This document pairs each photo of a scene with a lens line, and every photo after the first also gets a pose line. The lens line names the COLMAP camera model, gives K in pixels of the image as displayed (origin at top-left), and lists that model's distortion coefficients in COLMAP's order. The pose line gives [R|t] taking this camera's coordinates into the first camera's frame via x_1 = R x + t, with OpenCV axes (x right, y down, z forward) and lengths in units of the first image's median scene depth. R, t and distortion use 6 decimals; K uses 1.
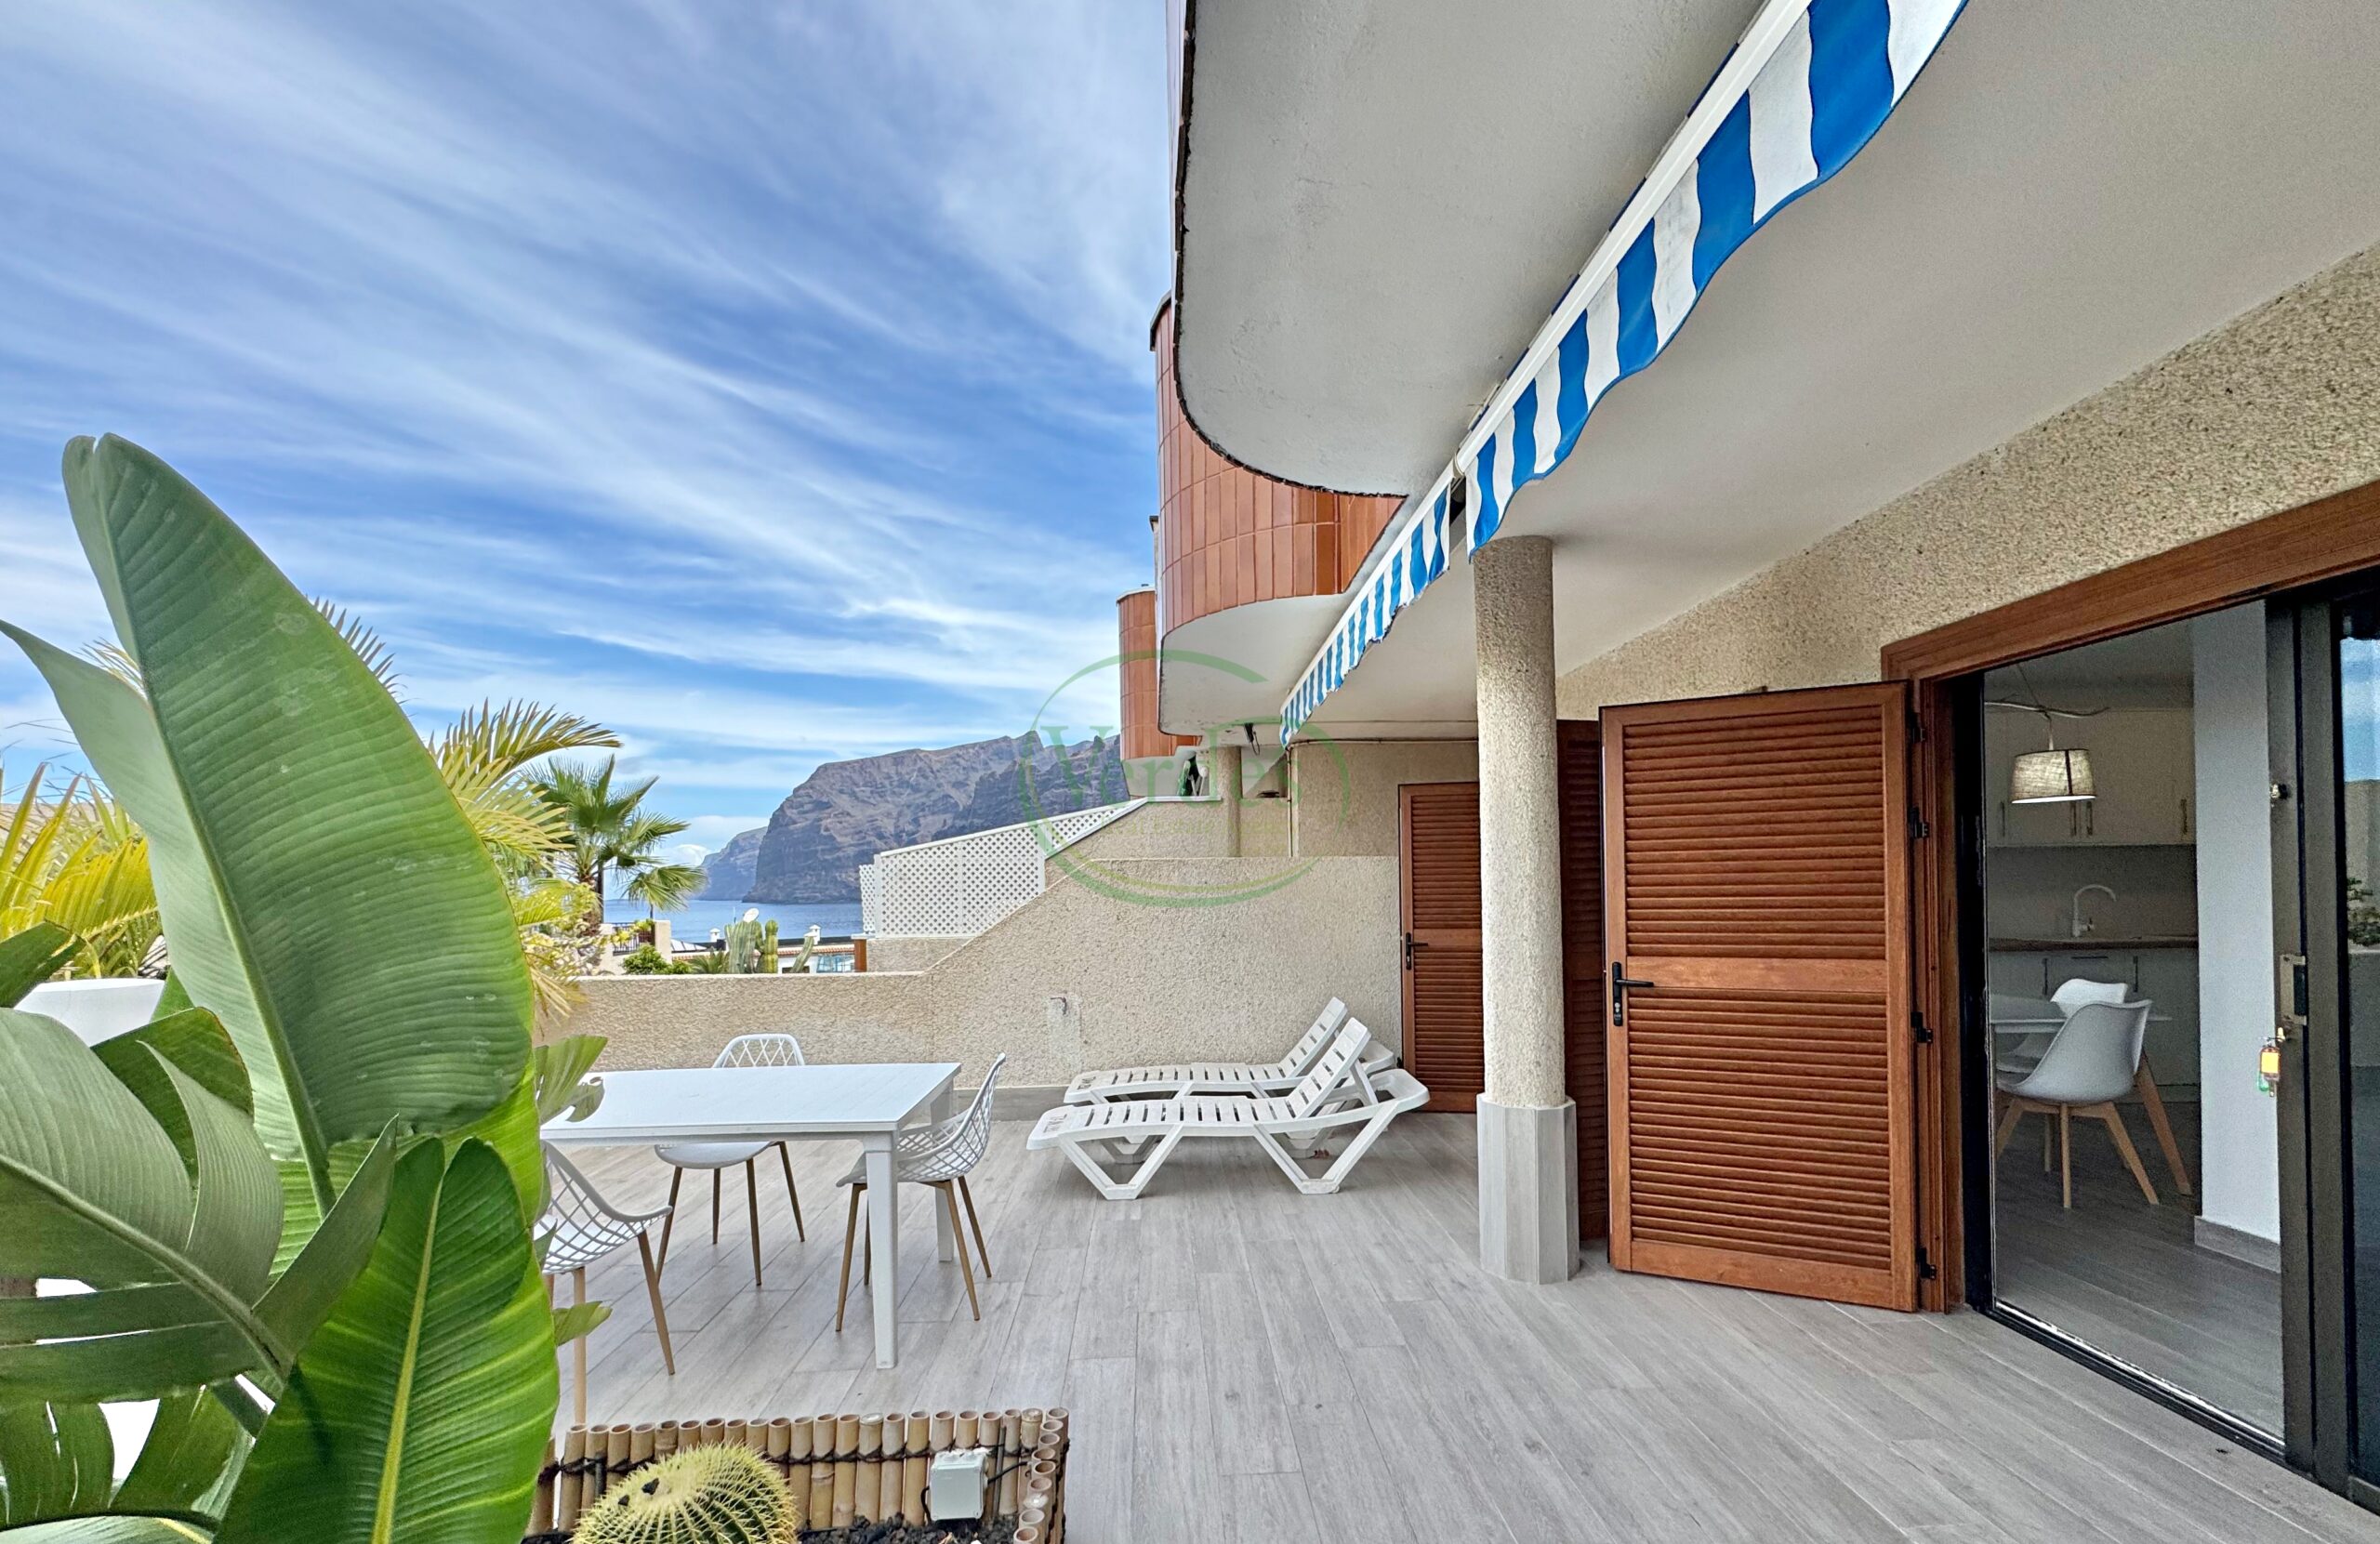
lens RADIAL K [[959.2, 0, 1188.1], [0, 959.2, 882.5], [0, 0, 1]] dist [-0.003784, 0.000466]
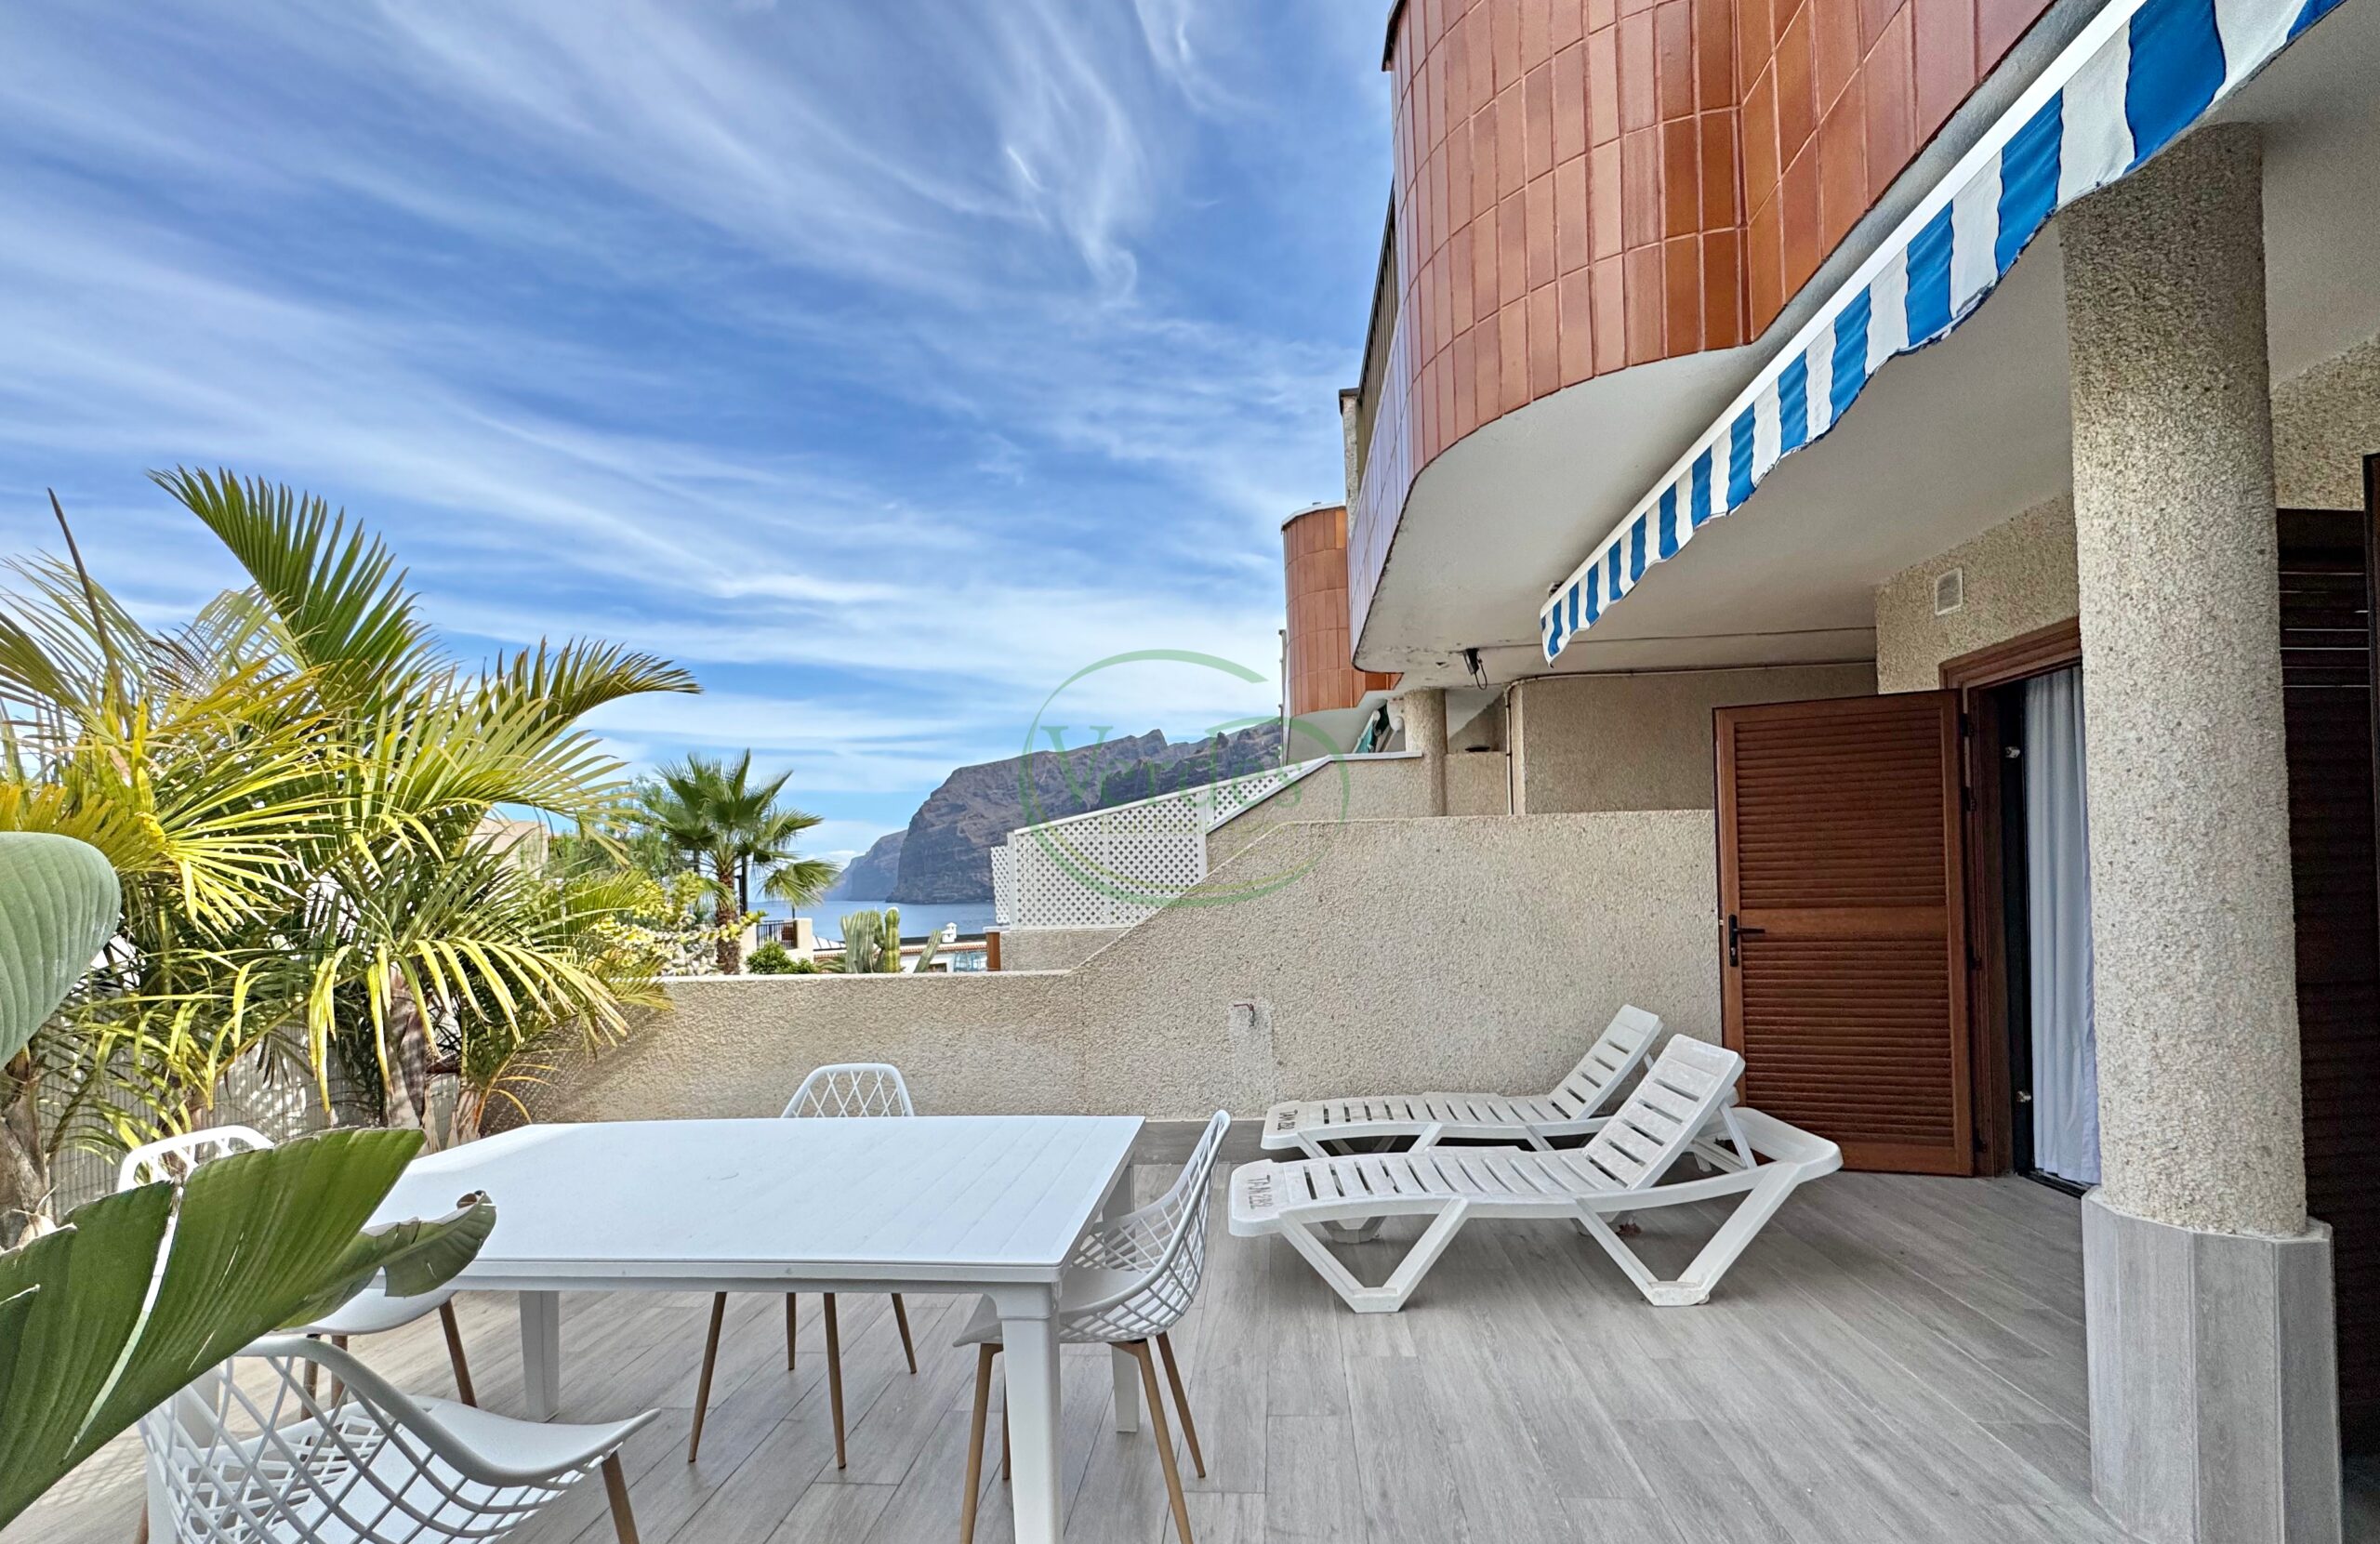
lens RADIAL K [[962.2, 0, 1187.7], [0, 962.2, 883.9], [0, 0, 1]] dist [-0.003916, 0.000386]
pose [[0.991343, -0.013653, -0.130583, -0.136763], [0.014393, 0.999885, 0.004724, 0.035318], [0.130504, -0.006562, 0.991426, 0.413509]]
